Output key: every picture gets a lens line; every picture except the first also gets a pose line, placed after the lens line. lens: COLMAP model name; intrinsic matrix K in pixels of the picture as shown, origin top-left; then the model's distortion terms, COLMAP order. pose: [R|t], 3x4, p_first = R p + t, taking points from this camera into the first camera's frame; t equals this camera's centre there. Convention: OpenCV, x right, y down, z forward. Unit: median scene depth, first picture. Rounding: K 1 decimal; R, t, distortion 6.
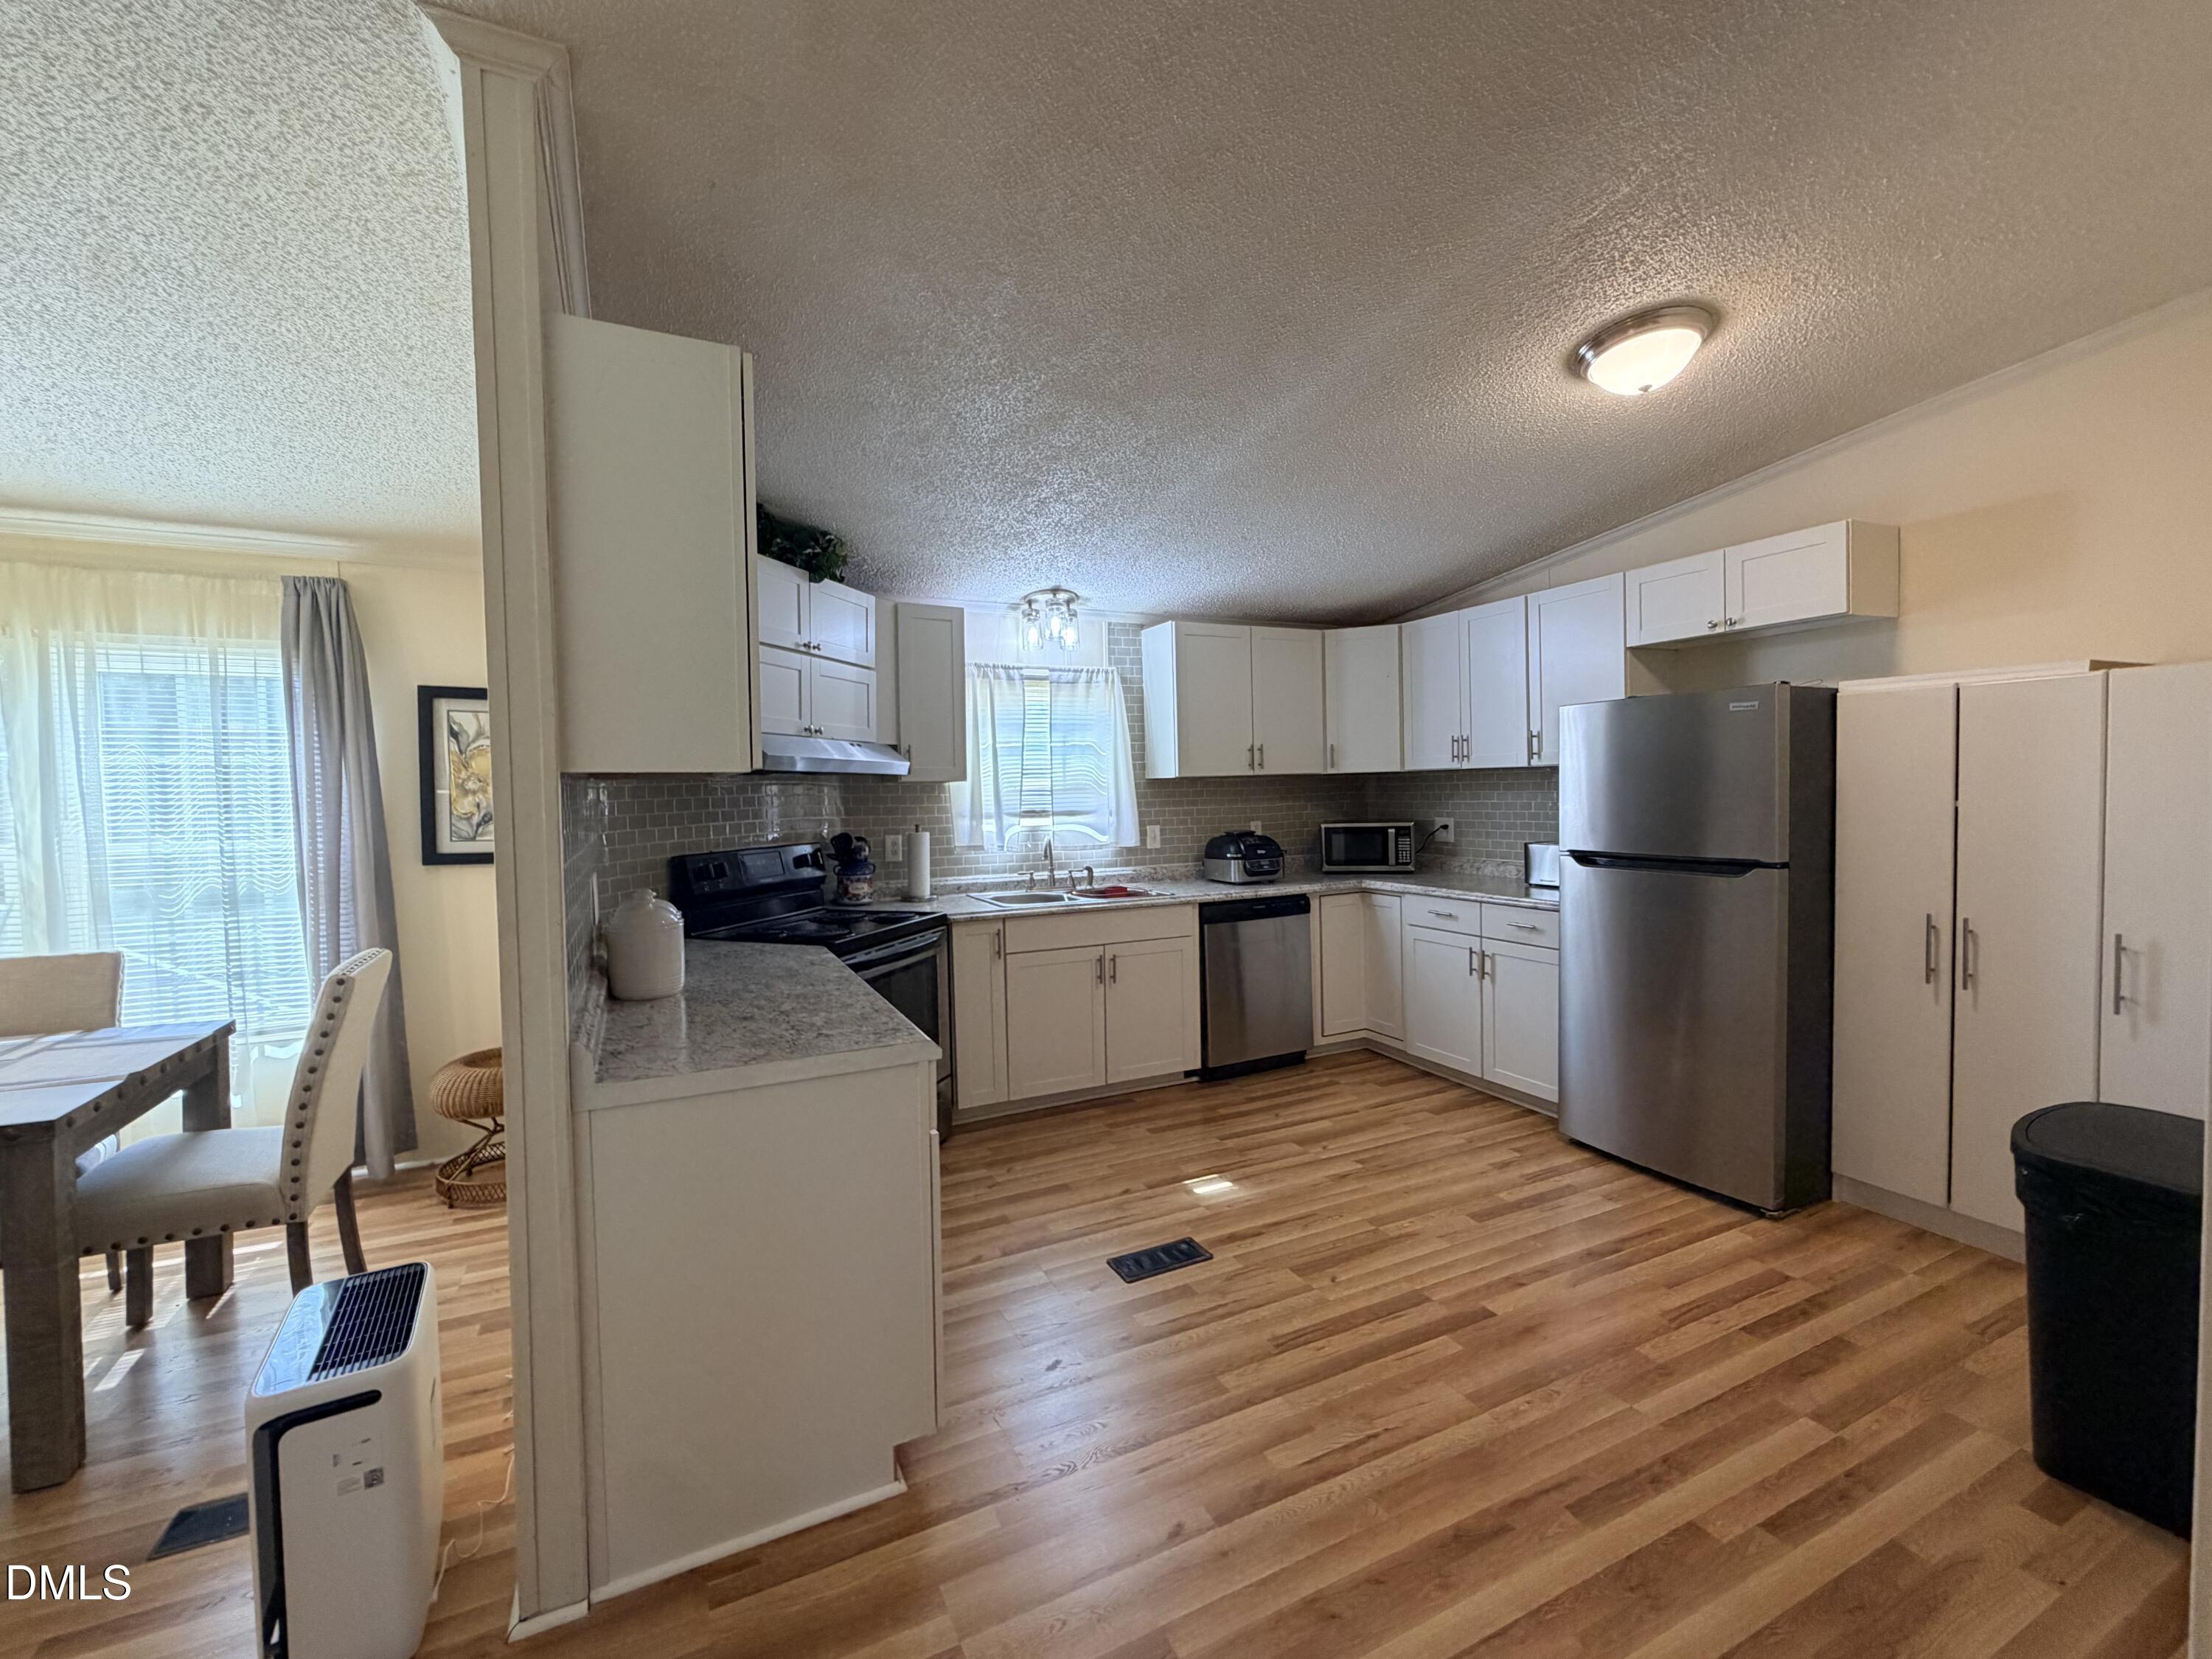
lens RADIAL K [[917.7, 0, 1101.4], [0, 917.7, 828.1], [0, 0, 1]] dist [-0.001941, 0.000396]
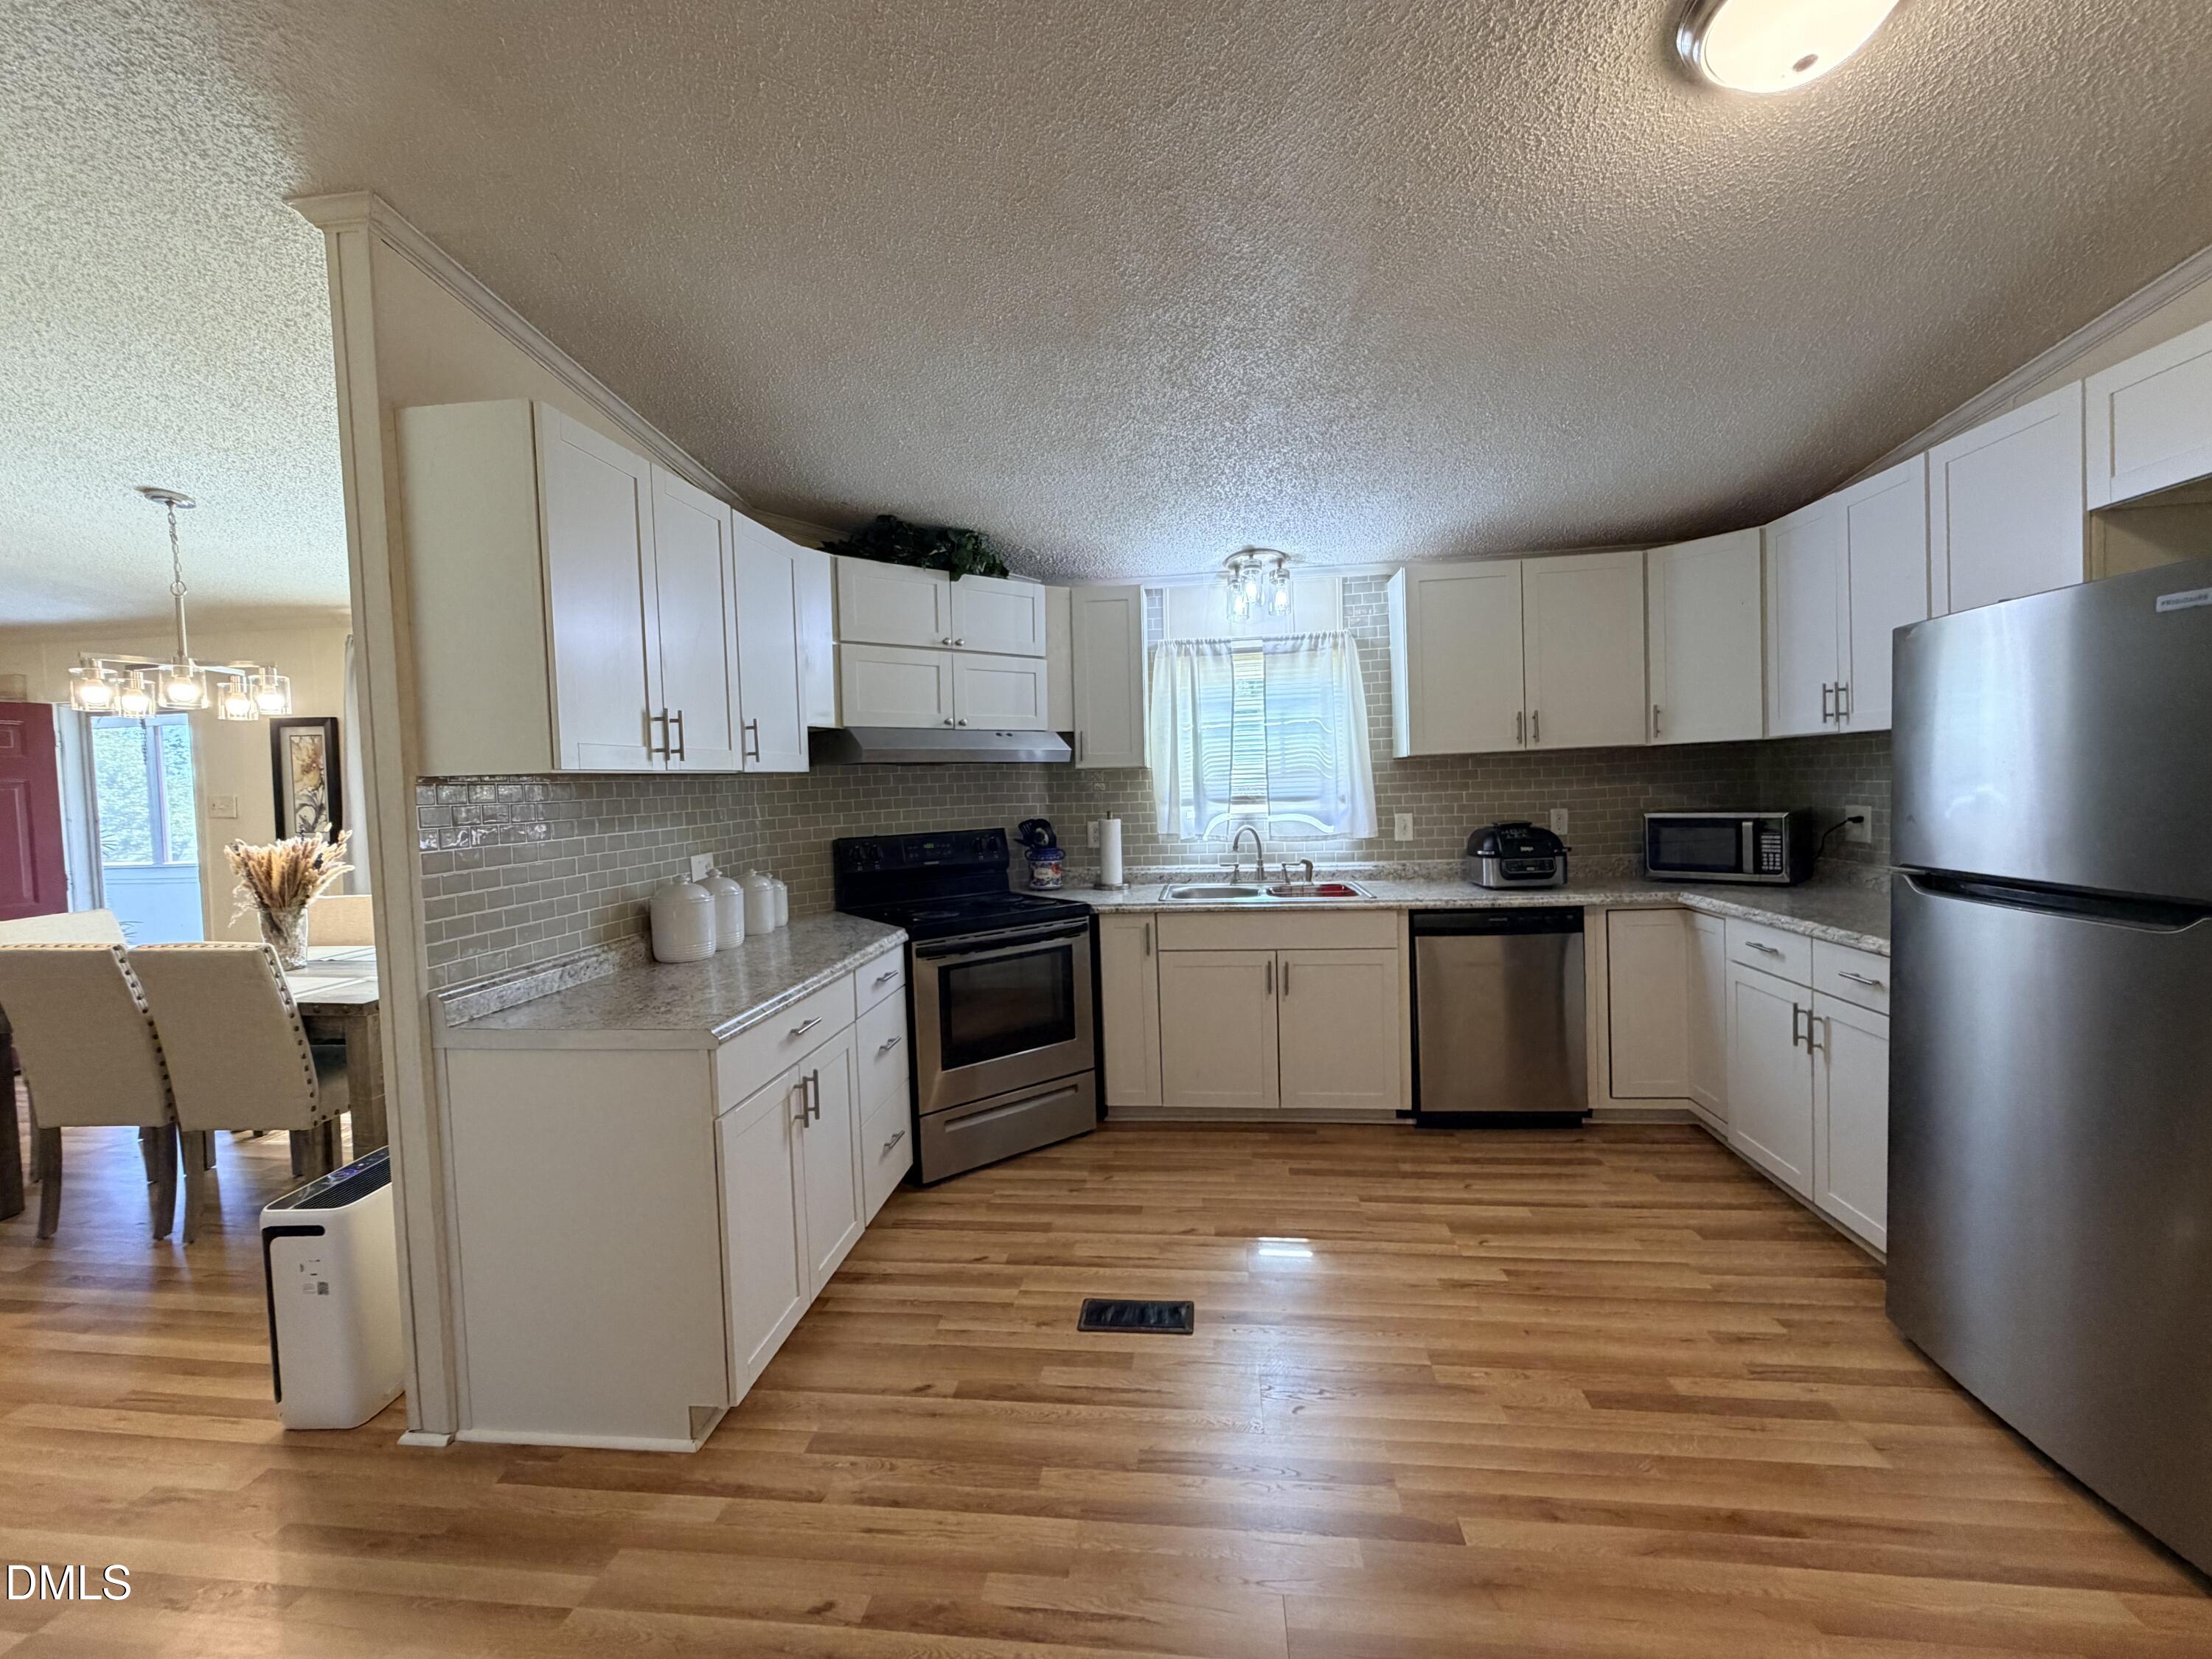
lens RADIAL K [[917.7, 0, 1101.4], [0, 917.7, 828.1], [0, 0, 1]] dist [-0.001941, 0.000396]
pose [[0.841836, 0.018030, -0.539432, 0.333645], [-0.005652, 0.999682, 0.024593, -0.010365], [0.539703, -0.017654, 0.841670, 0.171164]]
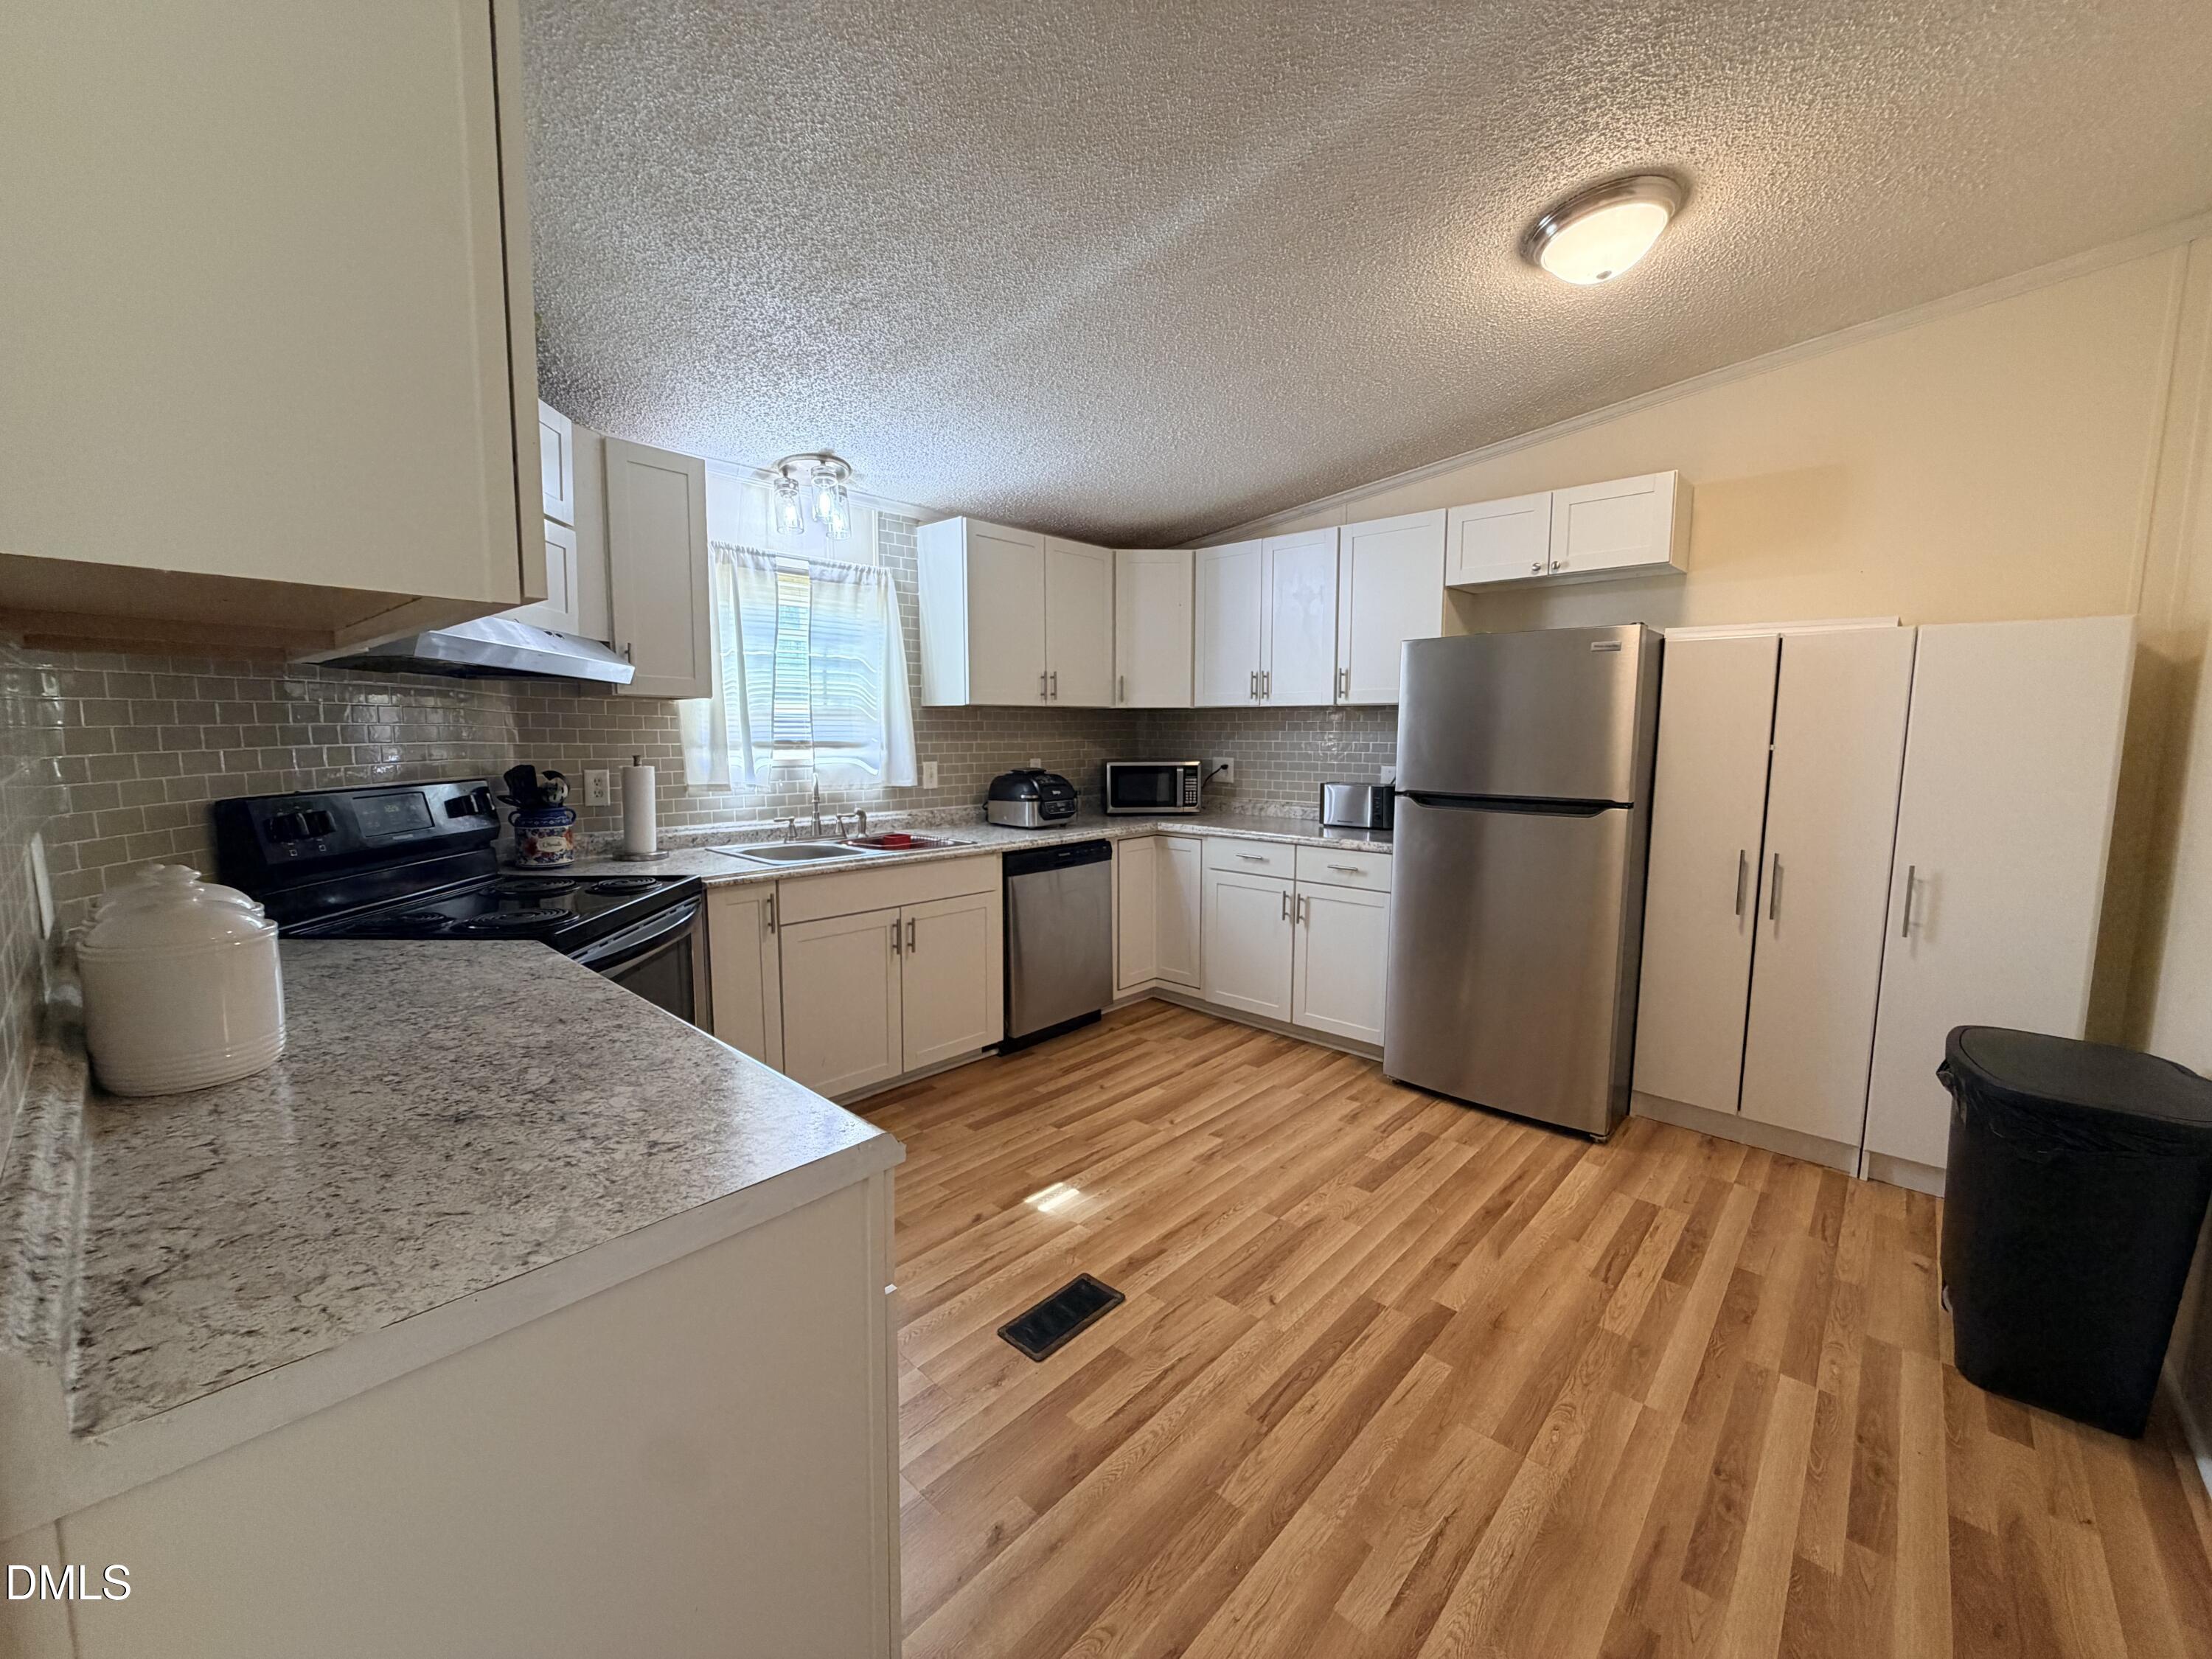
lens RADIAL K [[878.6, 0, 1097.1], [0, 878.6, 826.8], [0, 0, 1]] dist [-0.000603, -0.000008]
pose [[0.930949, -0.014461, 0.364863, -0.117682], [-0.009141, 0.997979, 0.062877, 0.005779], [-0.365035, -0.061871, 0.928935, 0.215143]]
